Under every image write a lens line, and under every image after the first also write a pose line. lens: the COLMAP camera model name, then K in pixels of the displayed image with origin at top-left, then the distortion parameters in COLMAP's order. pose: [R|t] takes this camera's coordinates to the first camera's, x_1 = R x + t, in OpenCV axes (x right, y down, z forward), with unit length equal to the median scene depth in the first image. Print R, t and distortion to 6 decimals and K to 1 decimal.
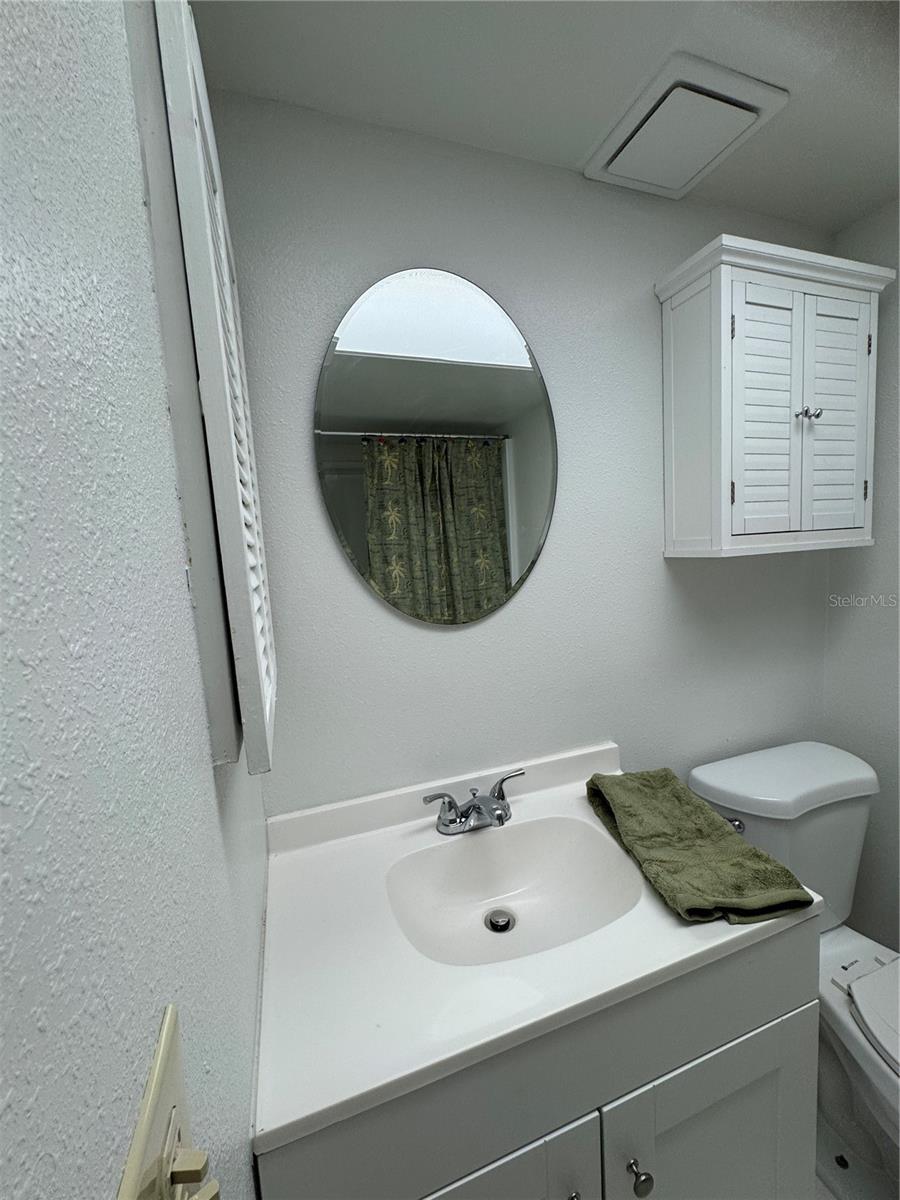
lens RADIAL K [[479.1, 0, 452.1], [0, 479.1, 598.6], [0, 0, 1]] dist [-0.003048, 0.000284]
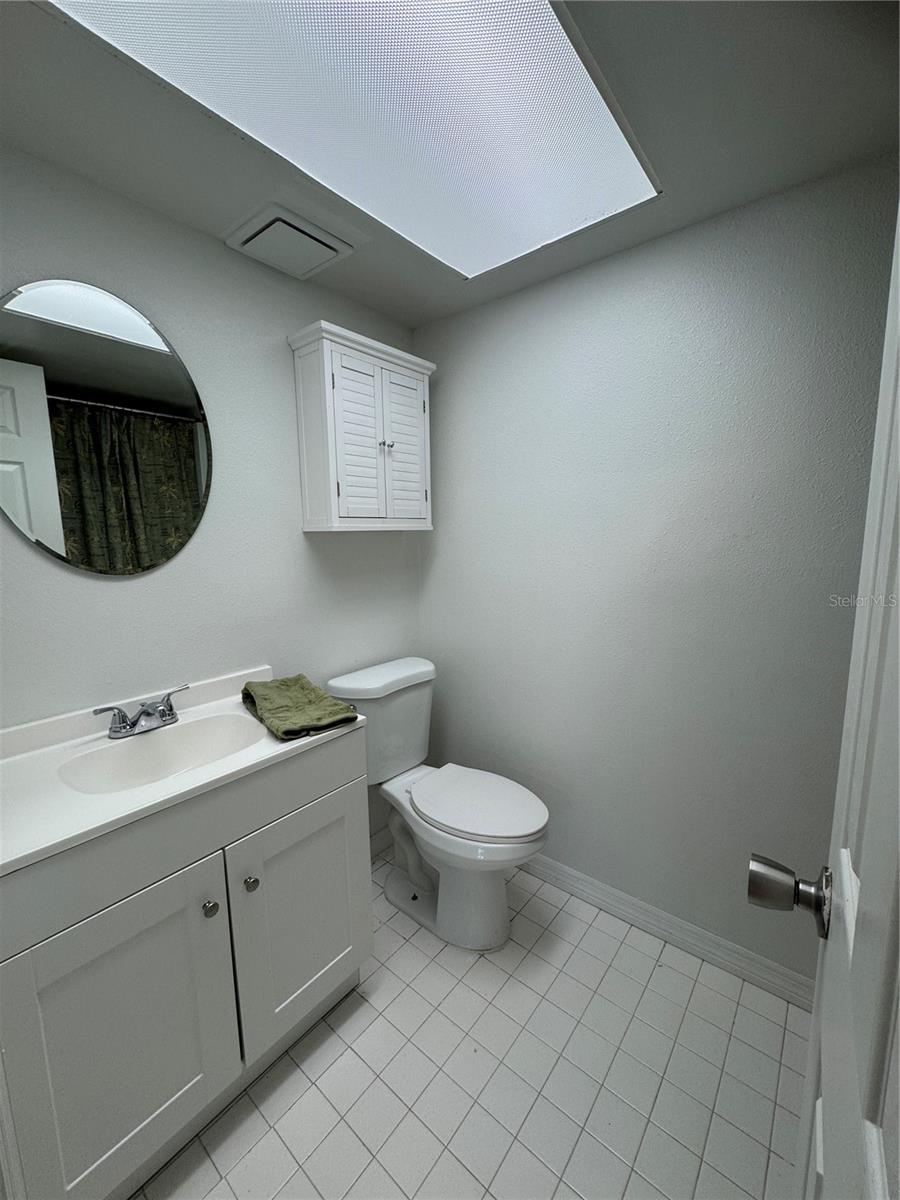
lens RADIAL K [[479.1, 0, 452.1], [0, 479.1, 598.6], [0, 0, 1]] dist [-0.003048, 0.000284]
pose [[0.851039, -0.028147, 0.524347, 0.077558], [0.019457, 0.999567, 0.022077, 0.096211], [-0.524742, -0.008586, 0.851218, -0.471656]]
